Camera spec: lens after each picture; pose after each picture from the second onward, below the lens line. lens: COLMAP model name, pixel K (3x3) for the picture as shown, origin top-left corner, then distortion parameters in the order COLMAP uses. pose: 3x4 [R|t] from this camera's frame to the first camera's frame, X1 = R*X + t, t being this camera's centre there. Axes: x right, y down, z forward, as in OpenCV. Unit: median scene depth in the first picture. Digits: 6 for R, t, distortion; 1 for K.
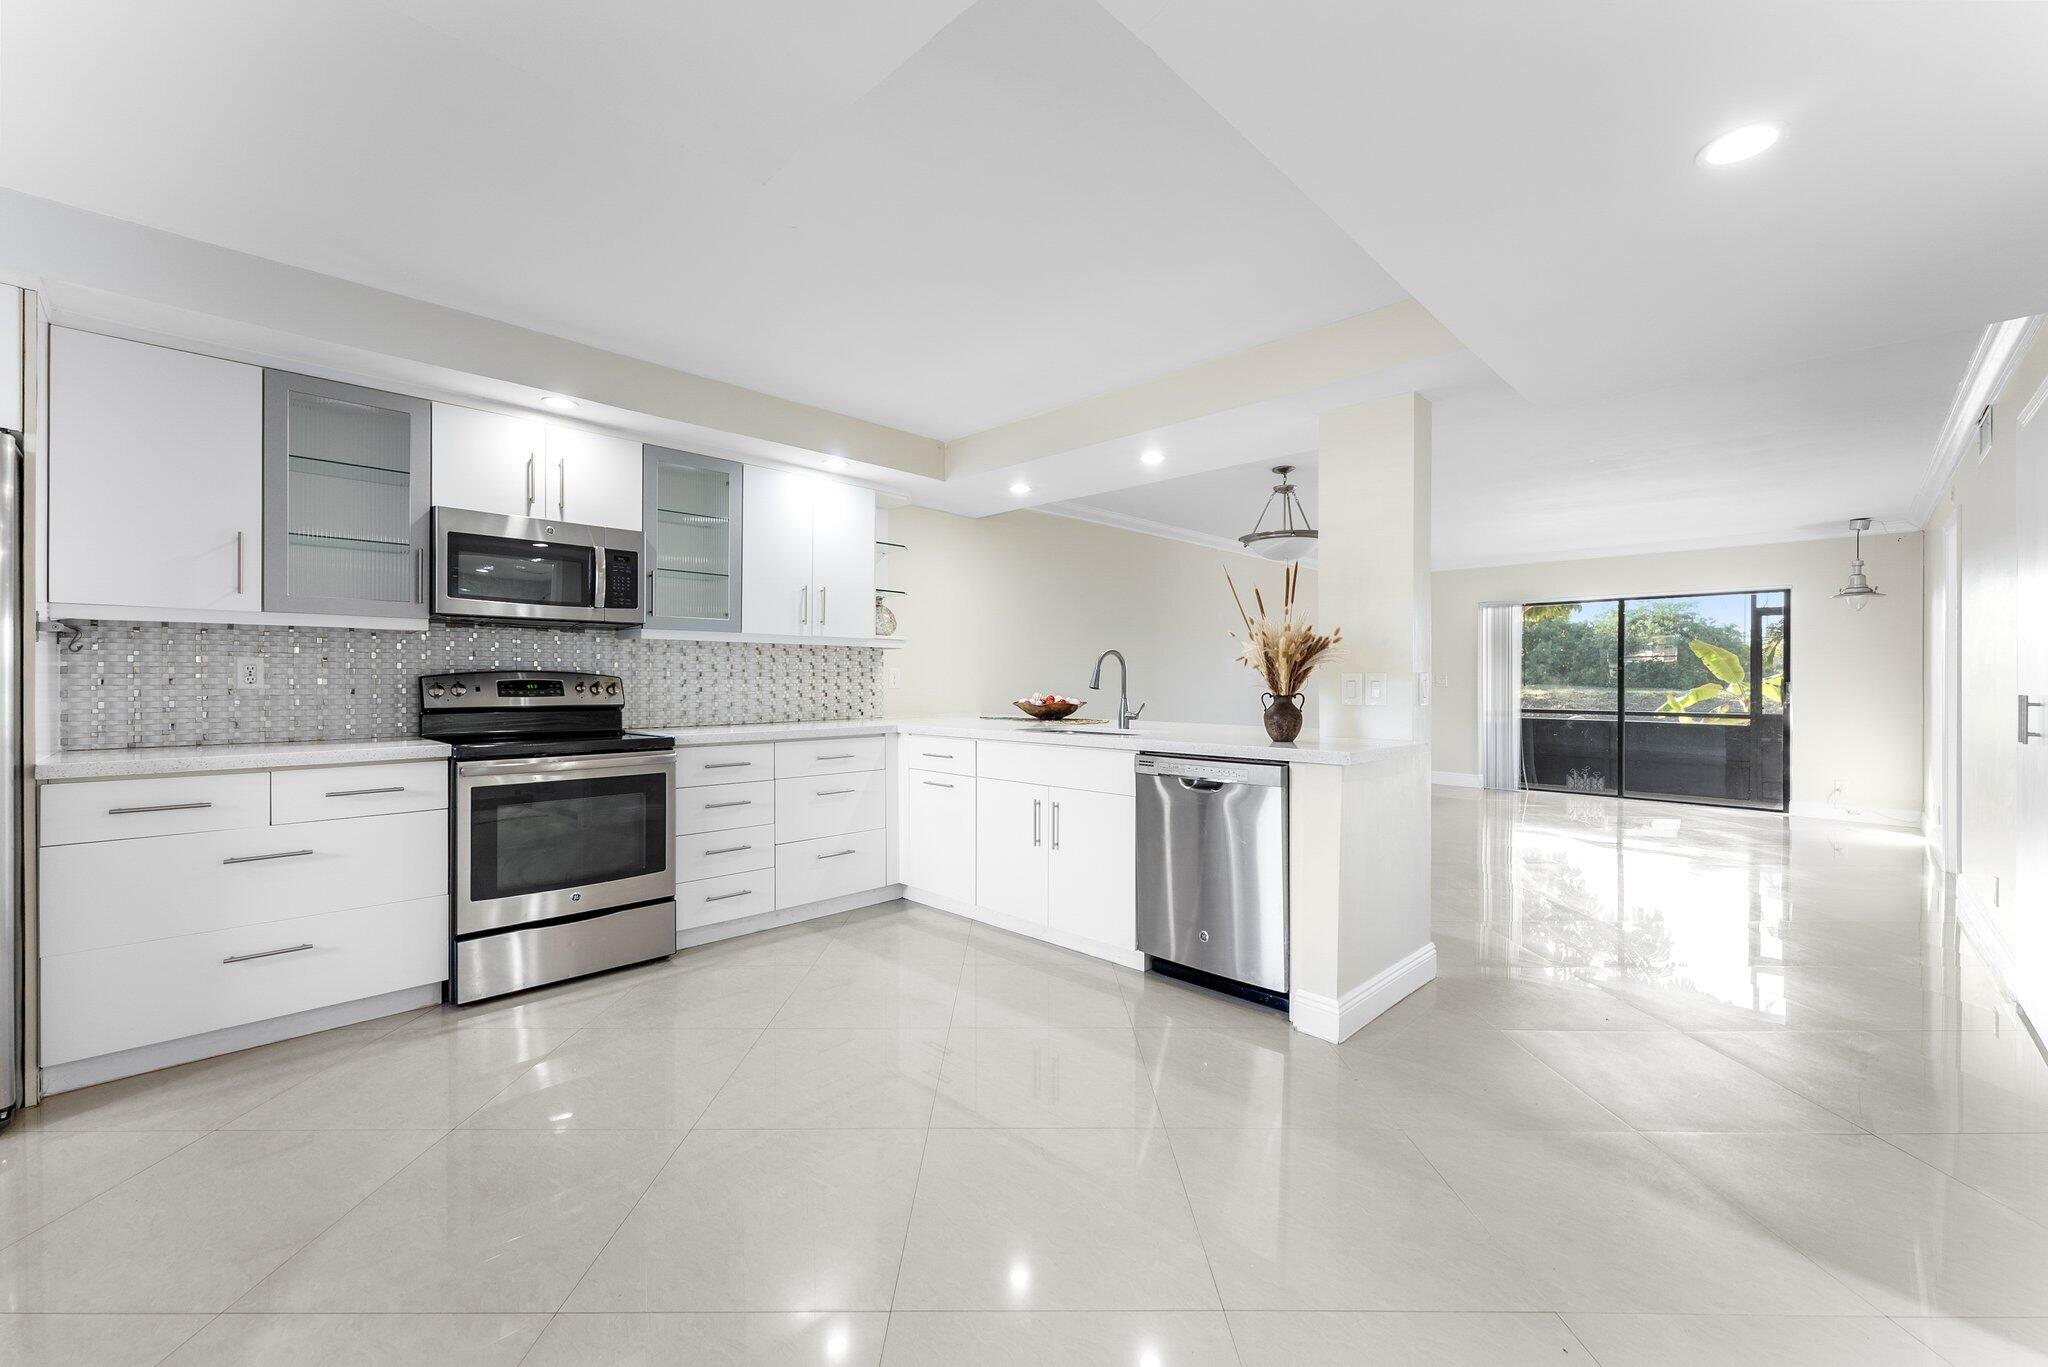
lens RADIAL K [[827.2, 0, 1018.1], [0, 827.2, 679.3], [0, 0, 1]] dist [-0.000612, 0.000155]
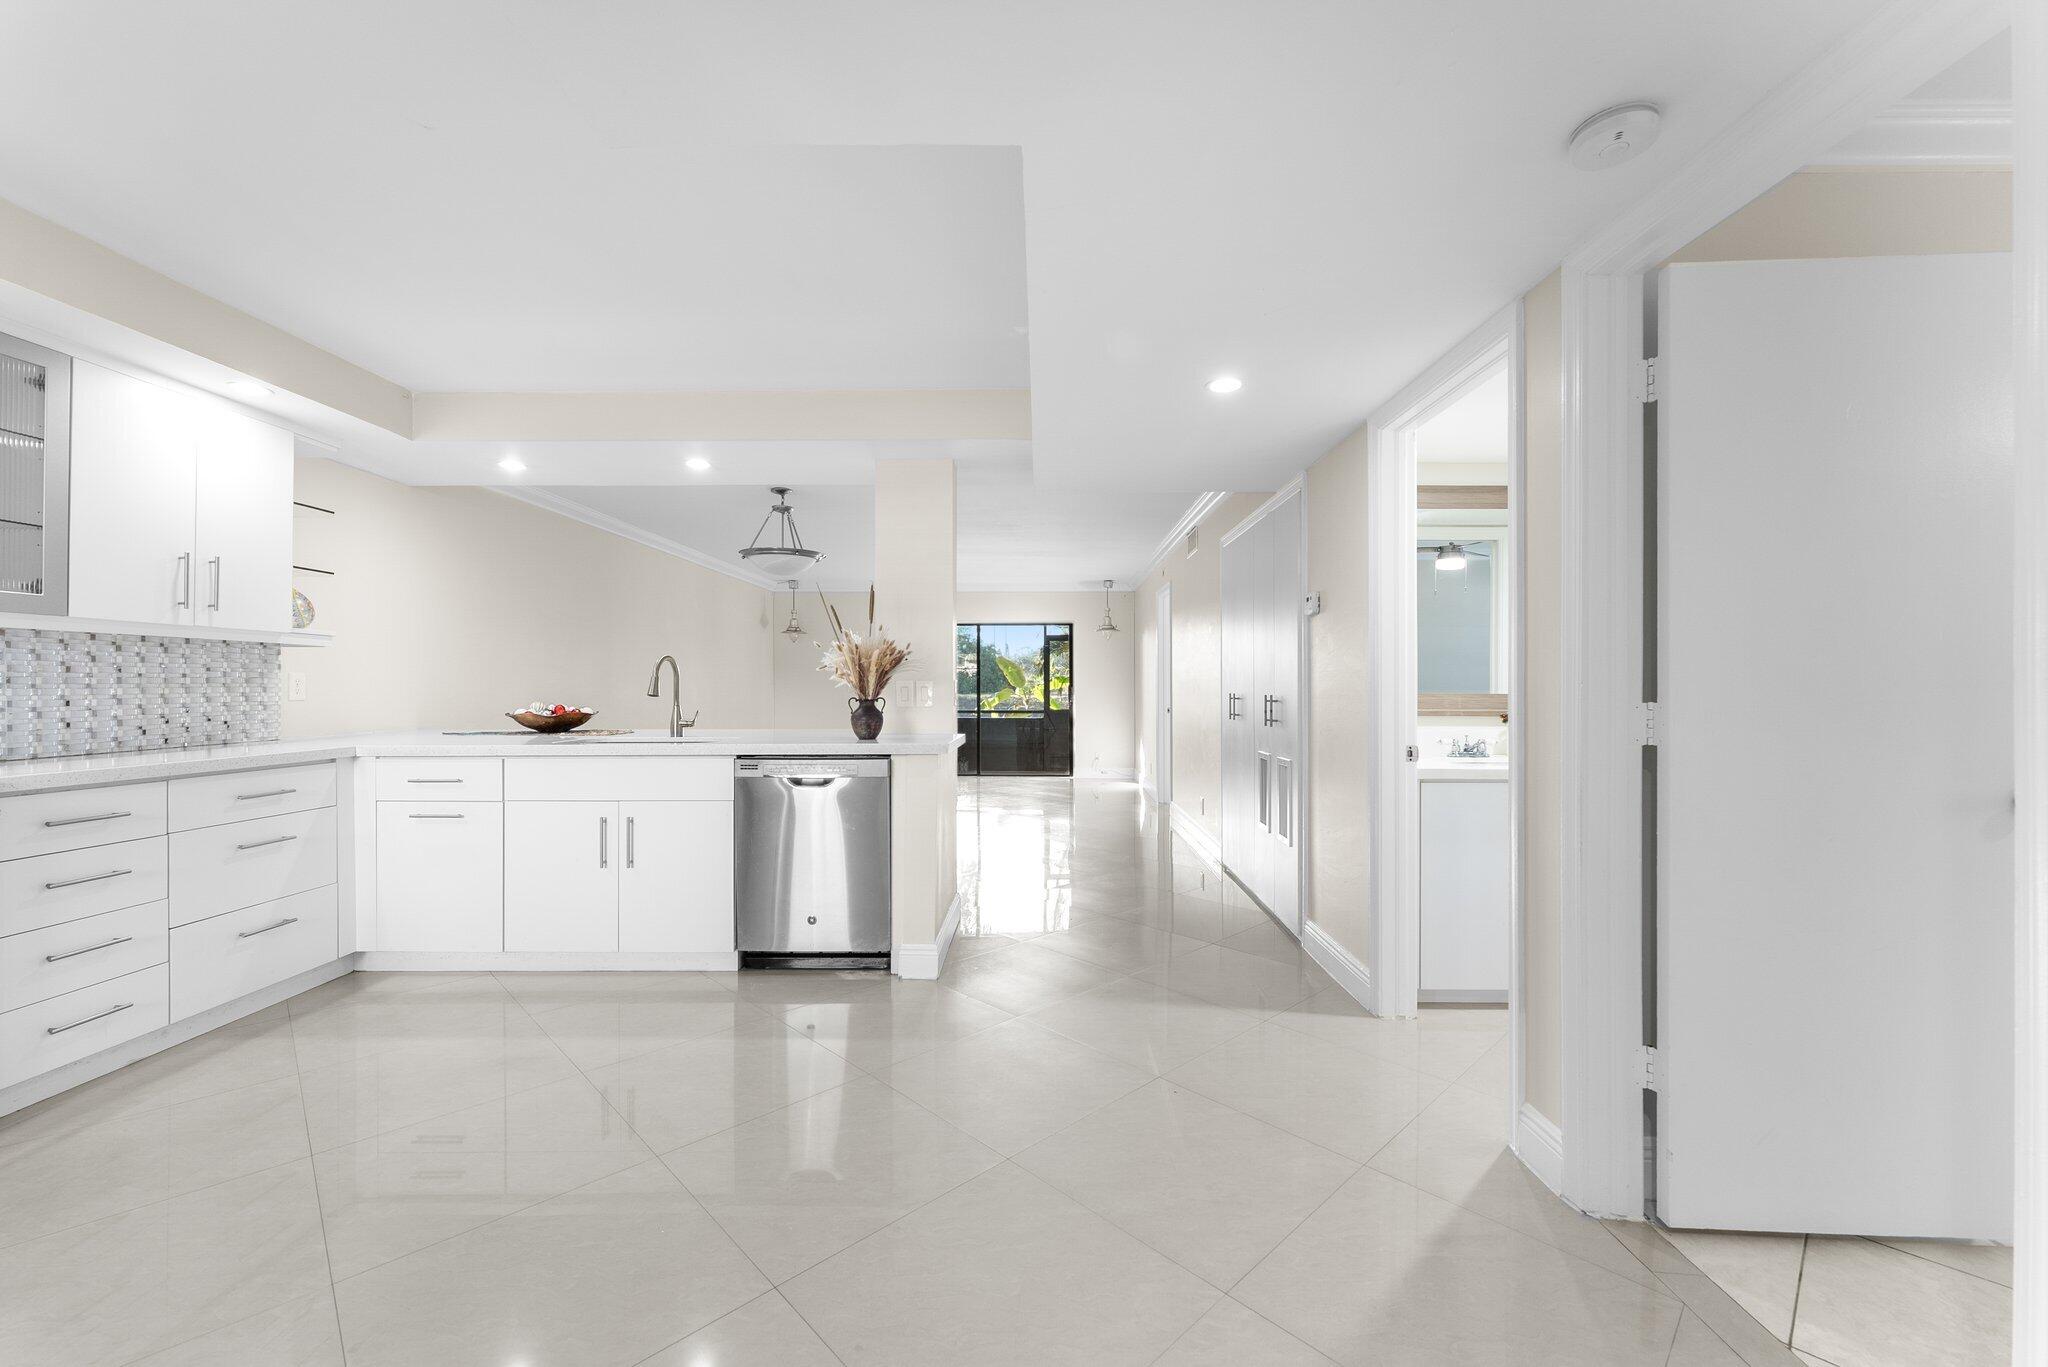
lens RADIAL K [[823.7, 0, 1044.3], [0, 823.7, 686.3], [0, 0, 1]] dist [-0.000138, -0.000080]
pose [[0.706332, -0.003212, 0.707874, -0.223696], [0.003273, 0.999994, 0.001271, 0.000102], [-0.707873, 0.001420, 0.706338, 0.003376]]
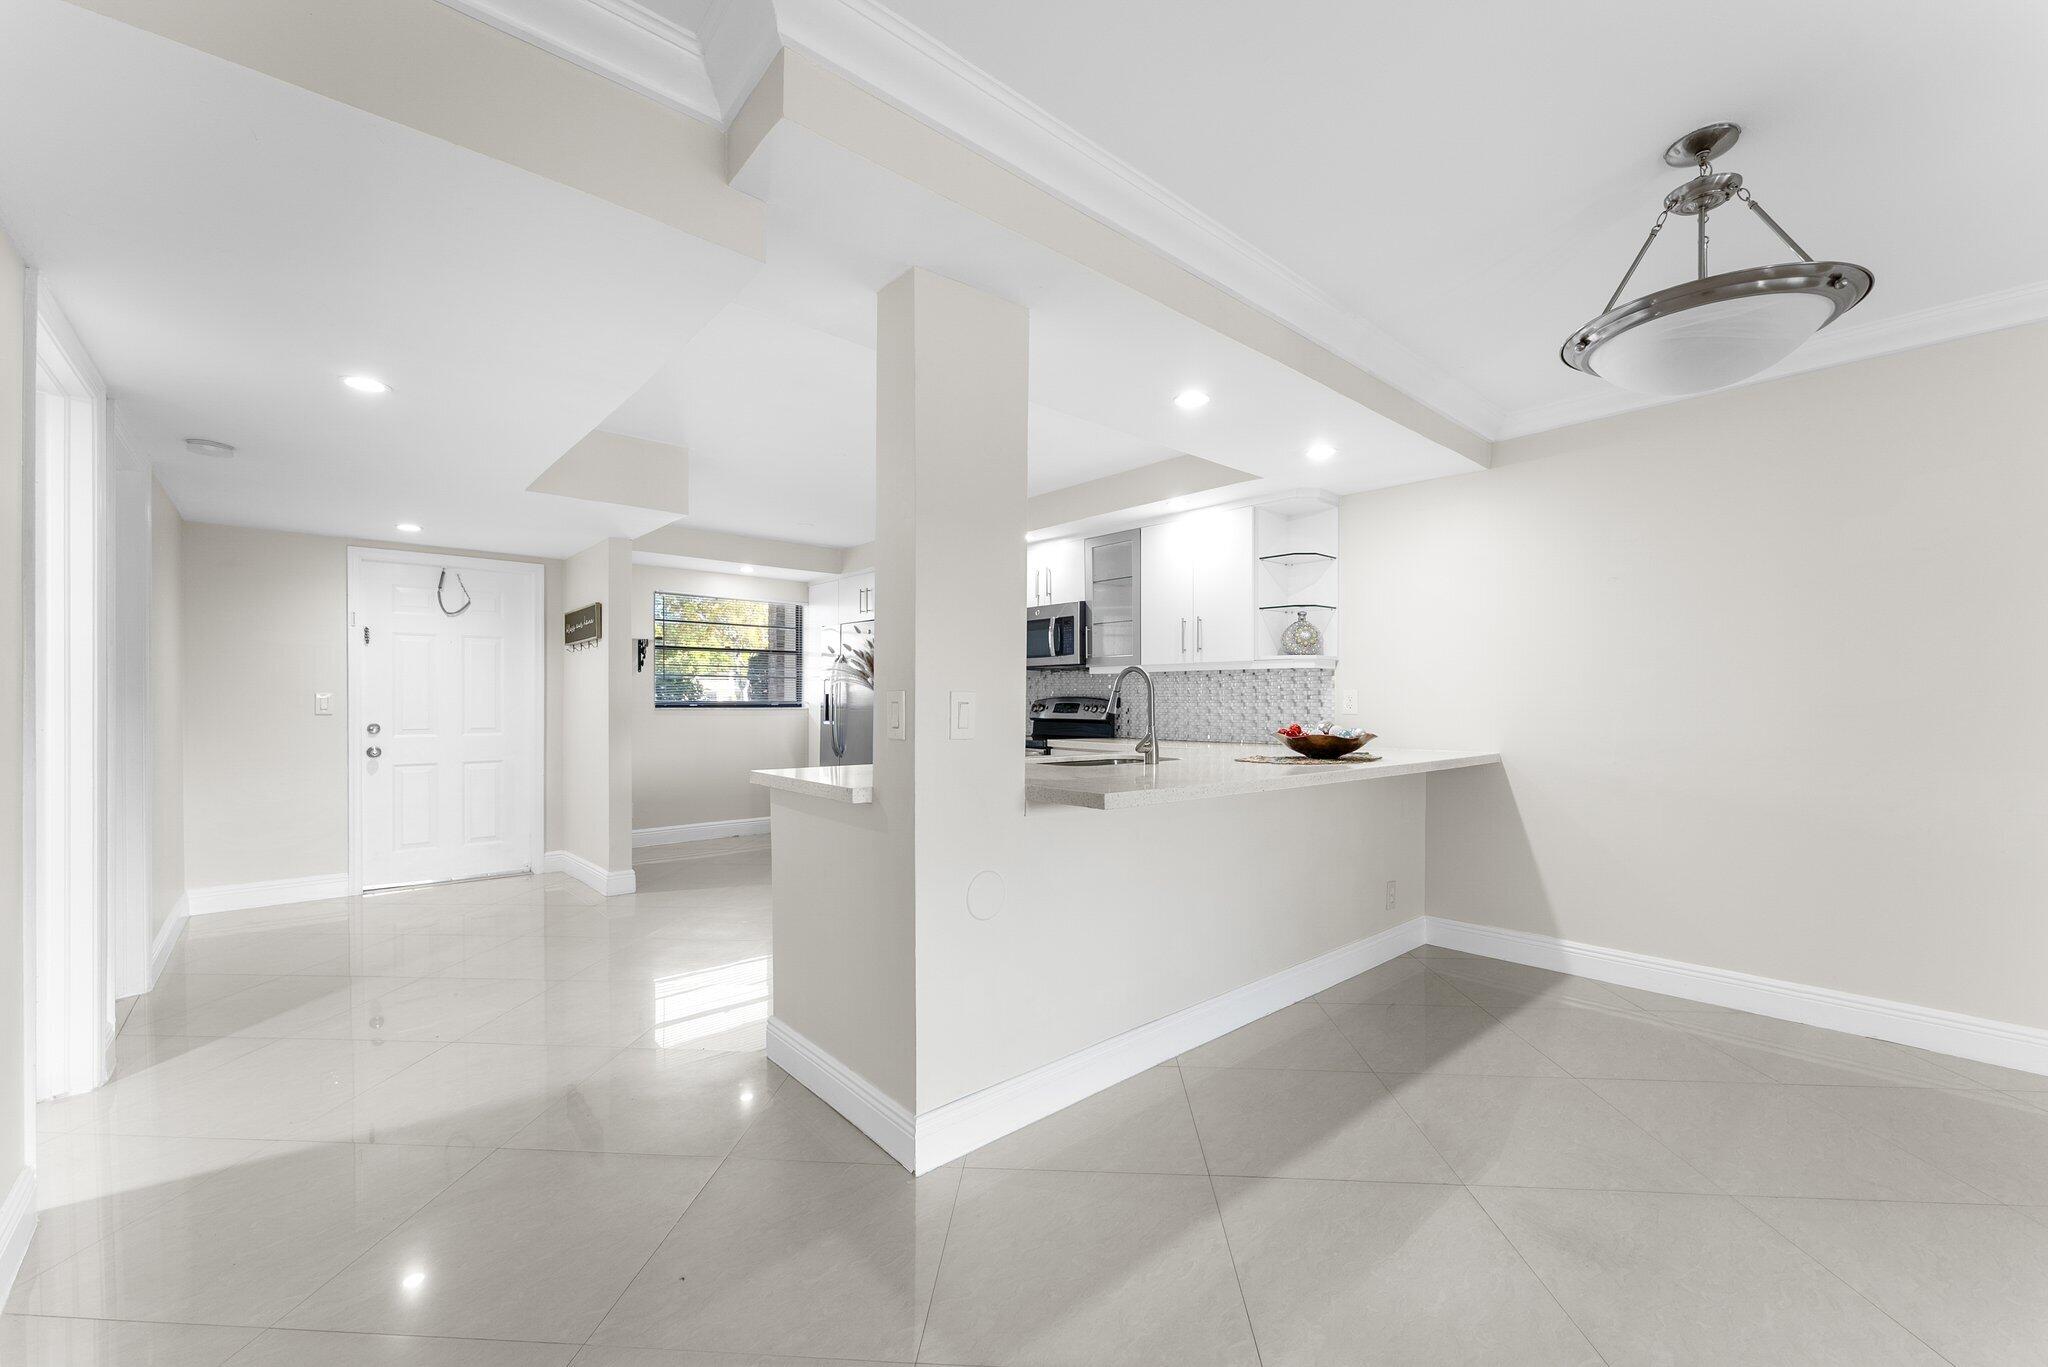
lens RADIAL K [[828.3, 0, 1030.6], [0, 828.3, 688.6], [0, 0, 1]] dist [-0.001487, -0.000146]
pose [[-0.061930, -0.014975, -0.997968, 0.815488], [0.000251, 0.999887, -0.015019, -0.001813], [0.998080, -0.001180, -0.061919, 0.811979]]
